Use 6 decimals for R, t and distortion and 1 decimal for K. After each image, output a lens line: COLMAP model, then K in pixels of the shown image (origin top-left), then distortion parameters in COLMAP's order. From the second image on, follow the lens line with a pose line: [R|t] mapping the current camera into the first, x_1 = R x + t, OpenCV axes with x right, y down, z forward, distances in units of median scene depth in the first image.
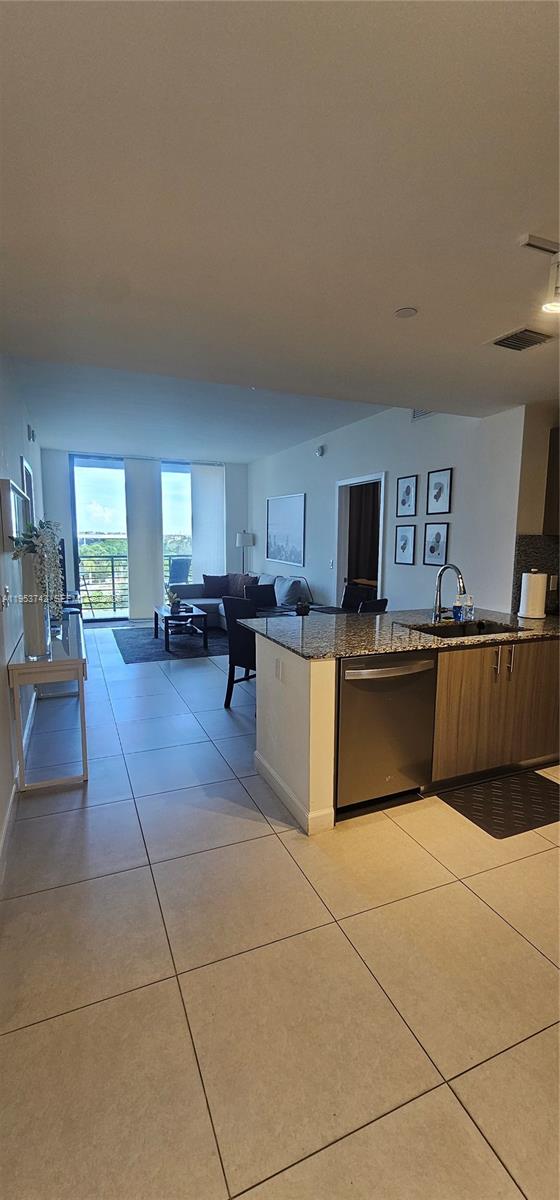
lens RADIAL K [[491.3, 0, 281.0], [0, 491.3, 597.5], [0, 0, 1]] dist [0.000429, -0.000093]
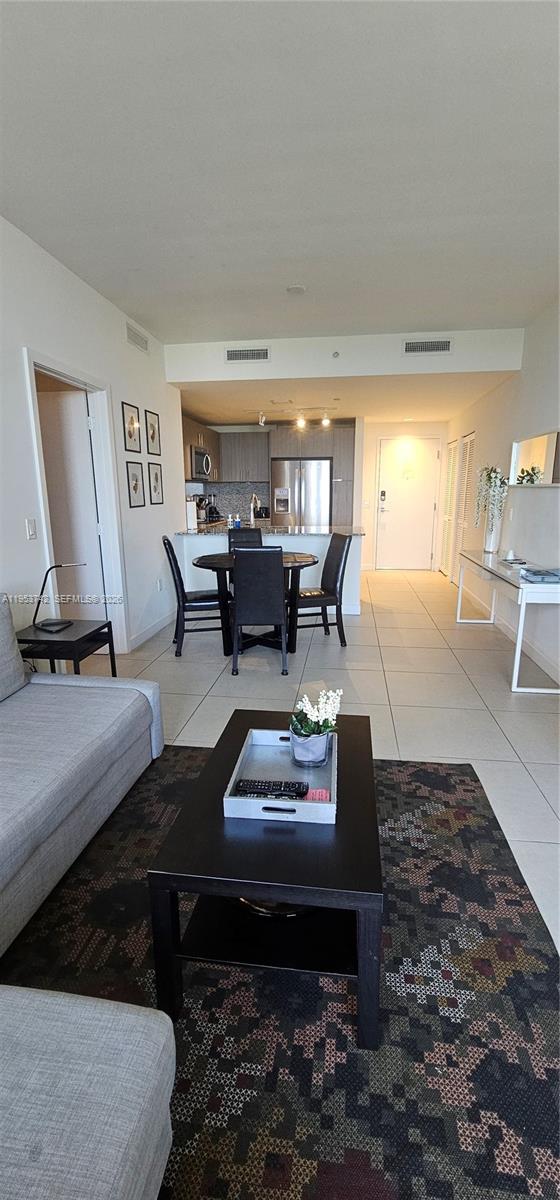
lens RADIAL K [[491.3, 0, 278.5], [0, 491.3, 606.0], [0, 0, 1]] dist [0.000429, -0.000093]
pose [[-0.854010, -0.111091, 0.508258, -0.492096], [0.073102, 0.941621, 0.328641, -0.190694], [-0.515096, 0.317817, -0.796033, 1.804830]]
